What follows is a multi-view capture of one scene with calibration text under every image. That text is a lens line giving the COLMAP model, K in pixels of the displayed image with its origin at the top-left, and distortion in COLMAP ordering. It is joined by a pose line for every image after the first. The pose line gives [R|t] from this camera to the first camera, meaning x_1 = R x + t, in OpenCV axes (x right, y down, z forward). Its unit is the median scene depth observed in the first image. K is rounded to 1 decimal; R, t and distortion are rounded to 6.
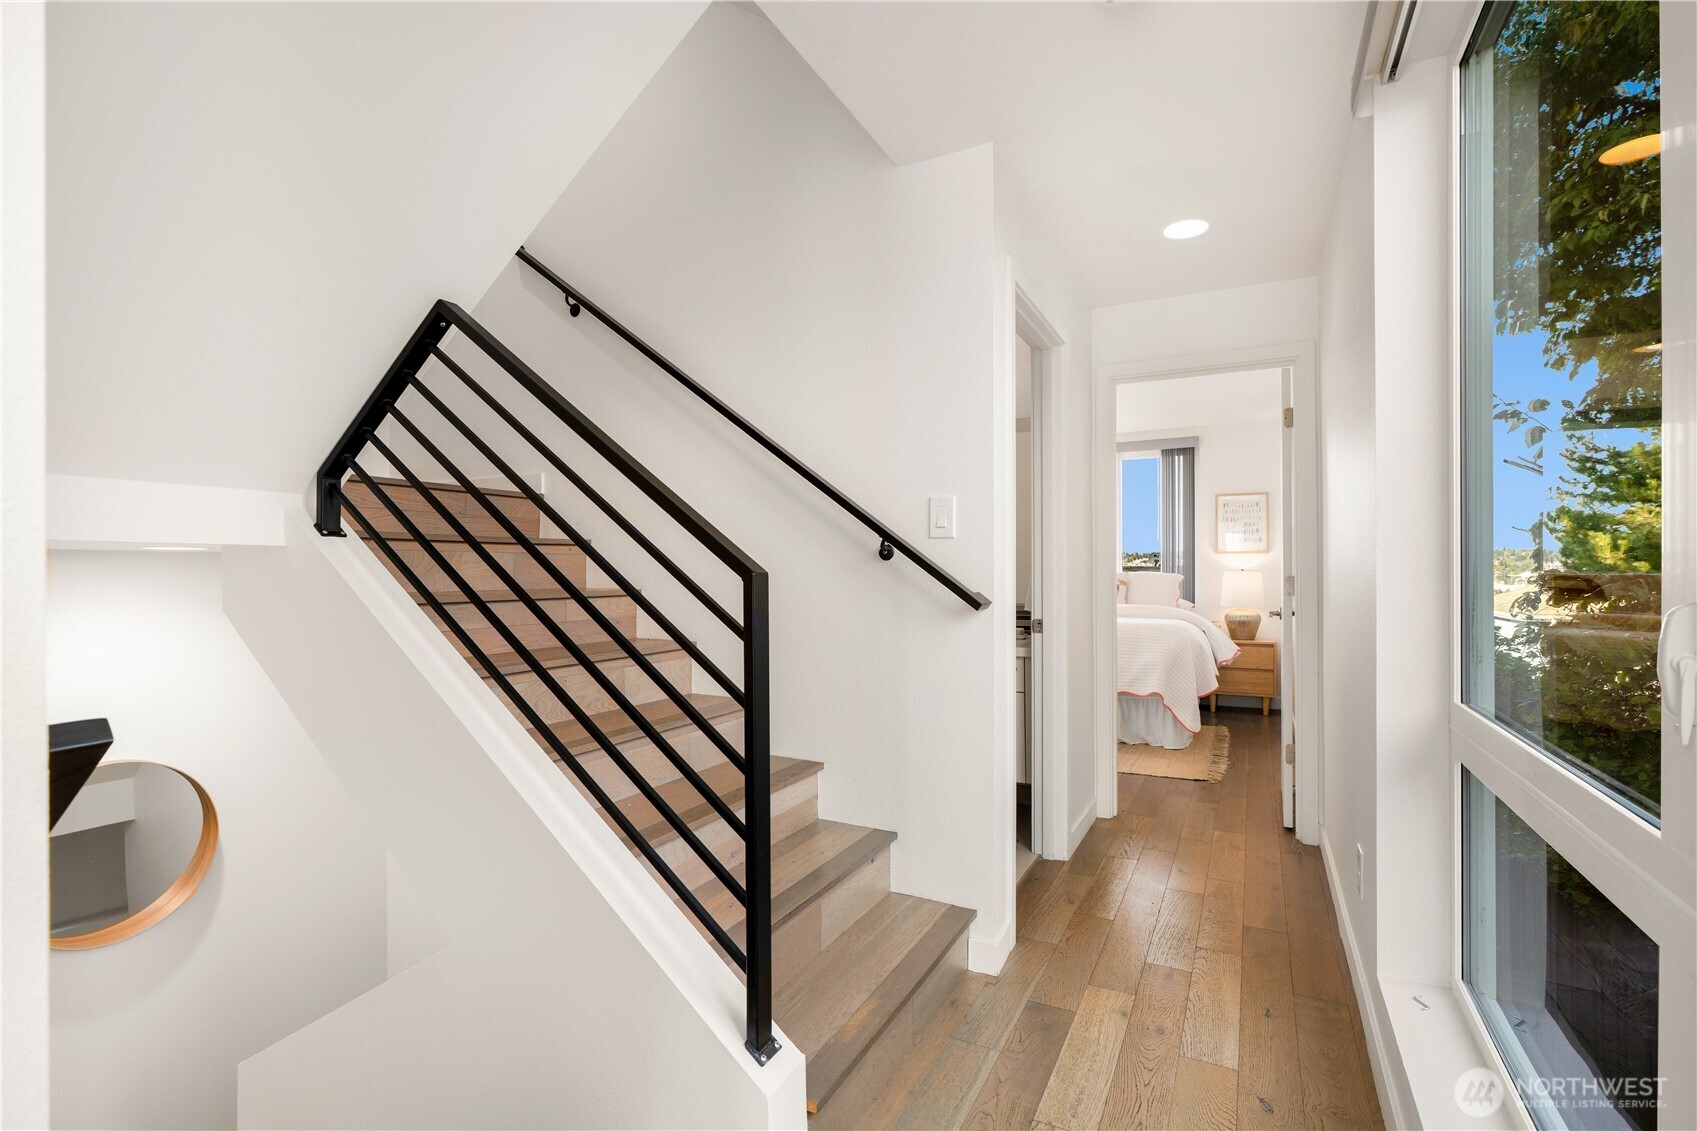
lens RADIAL K [[795.8, 0, 843.8], [0, 795.8, 561.7], [0, 0, 1]] dist [0.002774, 0.000097]
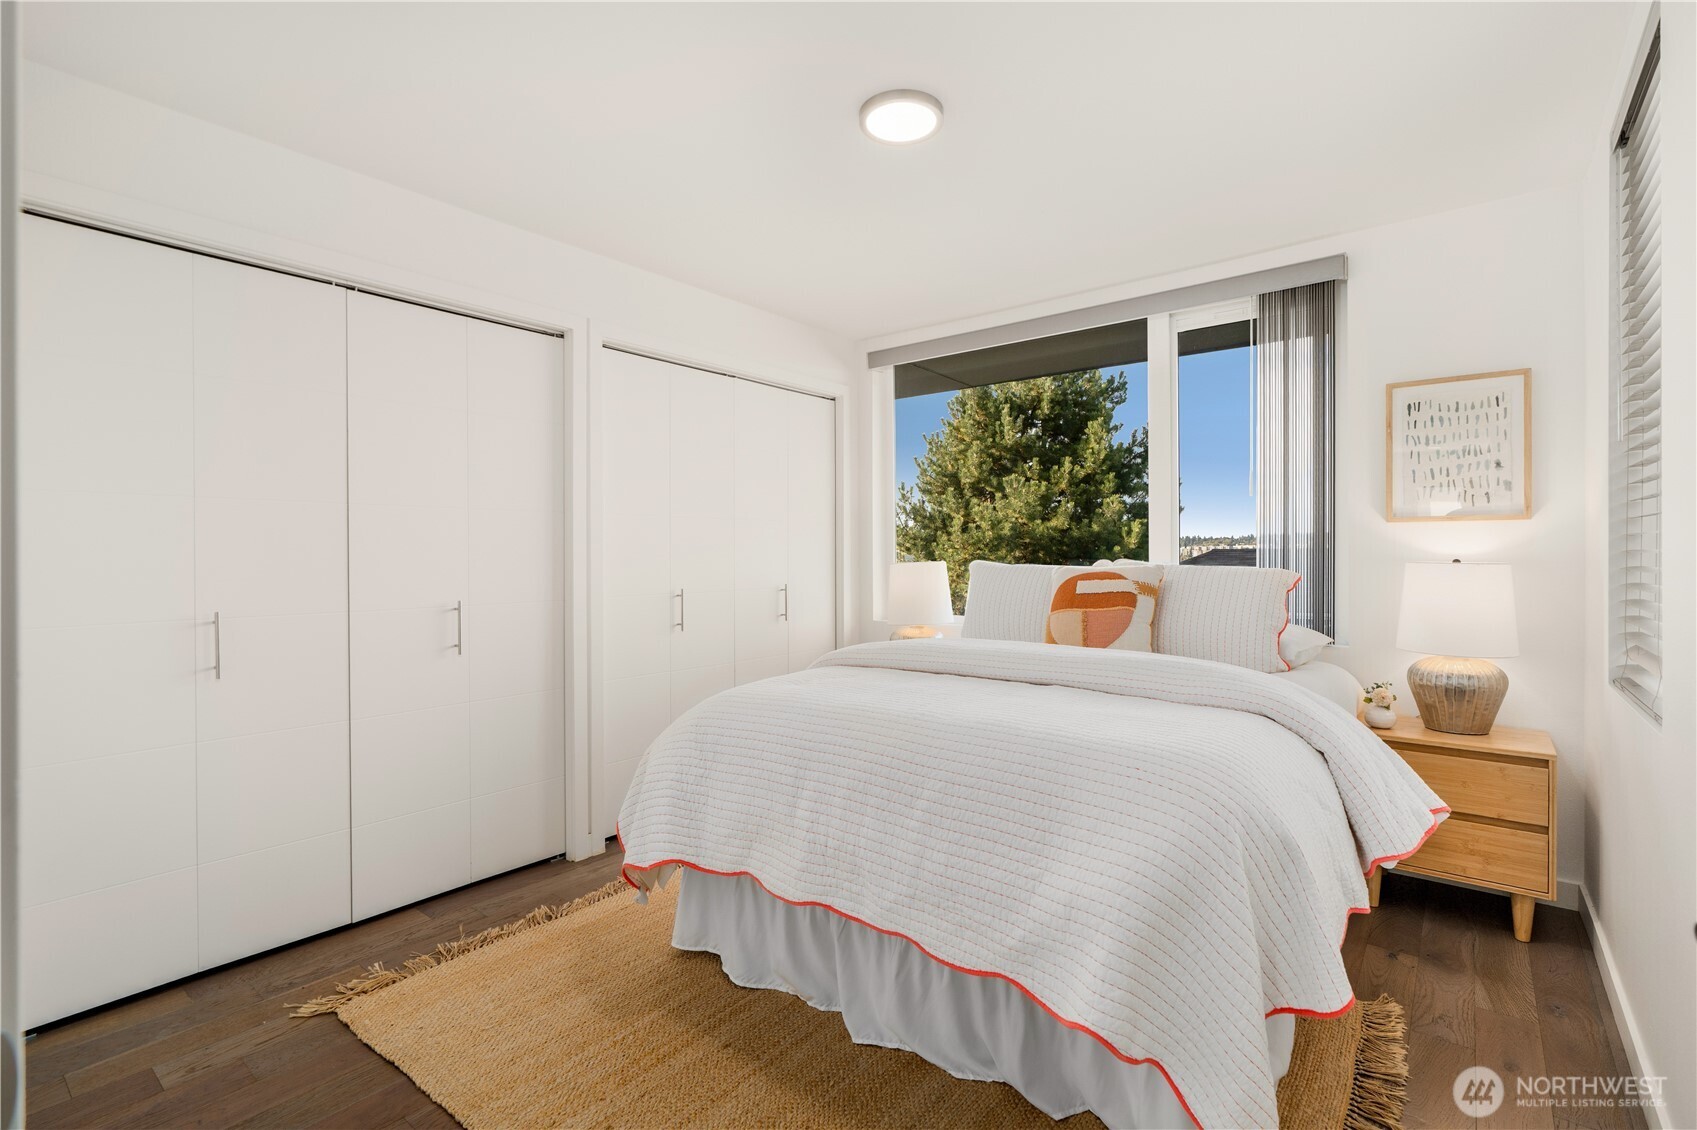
lens RADIAL K [[765.2, 0, 848.8], [0, 765.2, 565.2], [0, 0, 1]] dist [-0.006096, 0.000695]
pose [[0.980031, 0.001775, -0.198838, 0.272382], [0.001940, 0.999827, 0.018485, 0.004995], [0.198836, -0.018501, 0.979858, 0.553986]]
